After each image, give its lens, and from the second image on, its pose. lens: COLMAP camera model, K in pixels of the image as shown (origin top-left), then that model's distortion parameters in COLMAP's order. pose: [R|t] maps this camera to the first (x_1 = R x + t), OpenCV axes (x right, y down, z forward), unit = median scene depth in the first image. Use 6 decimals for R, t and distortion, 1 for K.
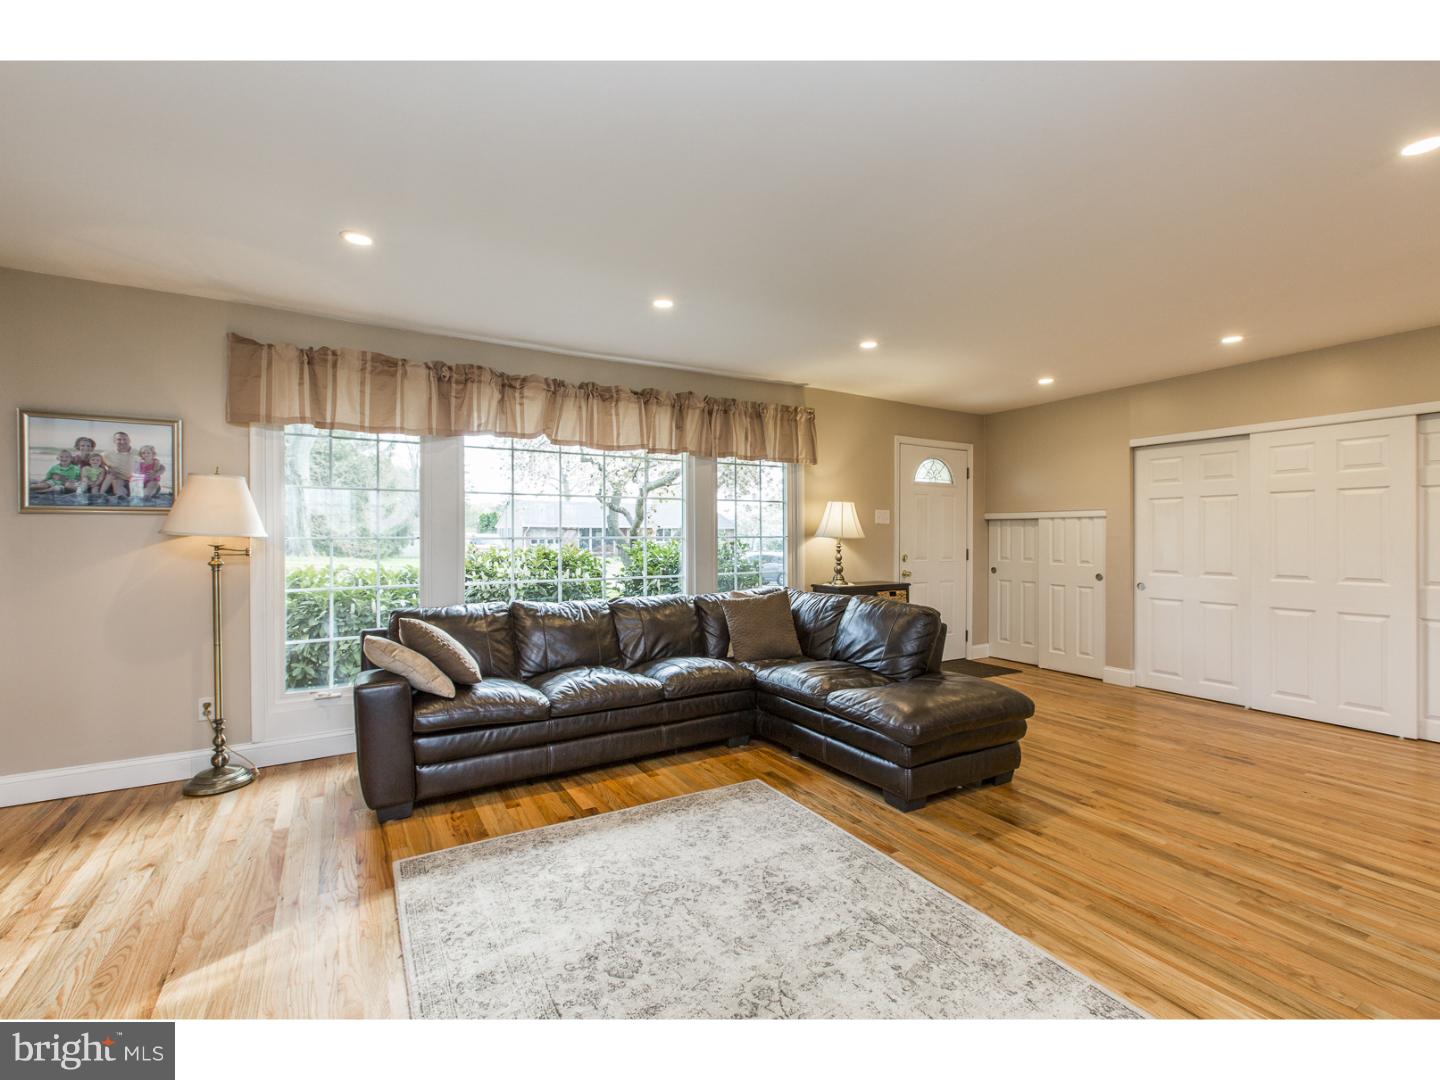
lens RADIAL K [[643.4, 0, 721.7], [0, 643.4, 531.3], [0, 0, 1]] dist [-0.000522, 0.000285]
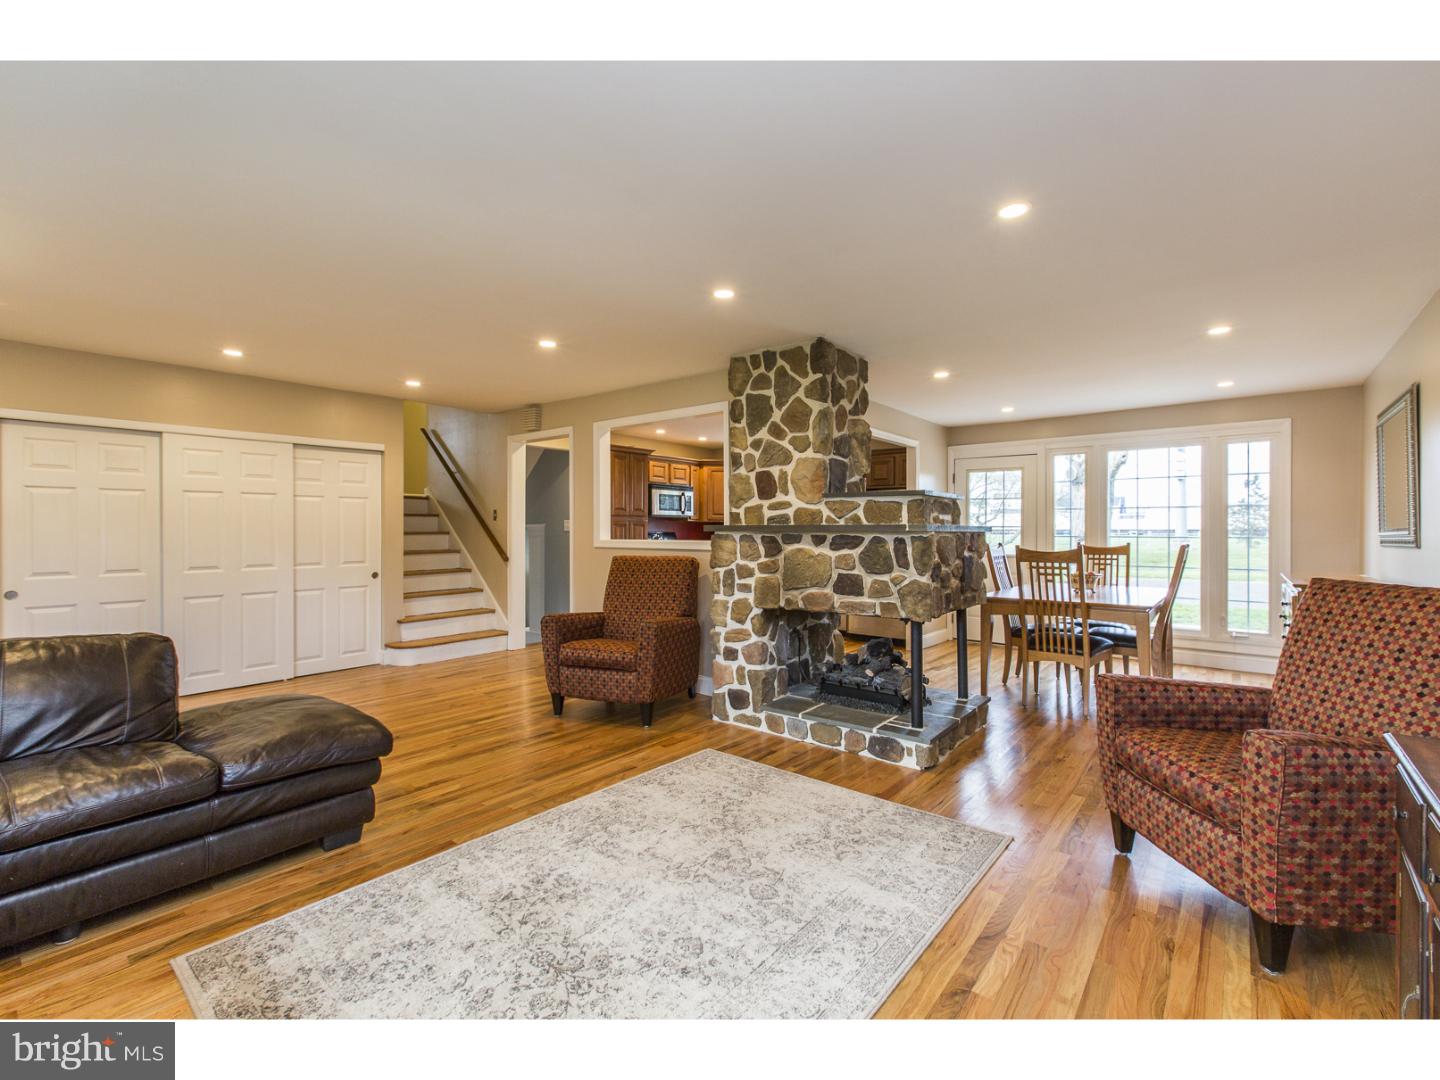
lens RADIAL K [[643.4, 0, 721.7], [0, 643.4, 531.3], [0, 0, 1]] dist [-0.000522, 0.000285]
pose [[-0.347448, -0.002885, 0.937695, -0.664244], [-0.003460, 0.999992, 0.001794, 0.001977], [-0.937693, -0.002621, -0.347455, 0.762184]]
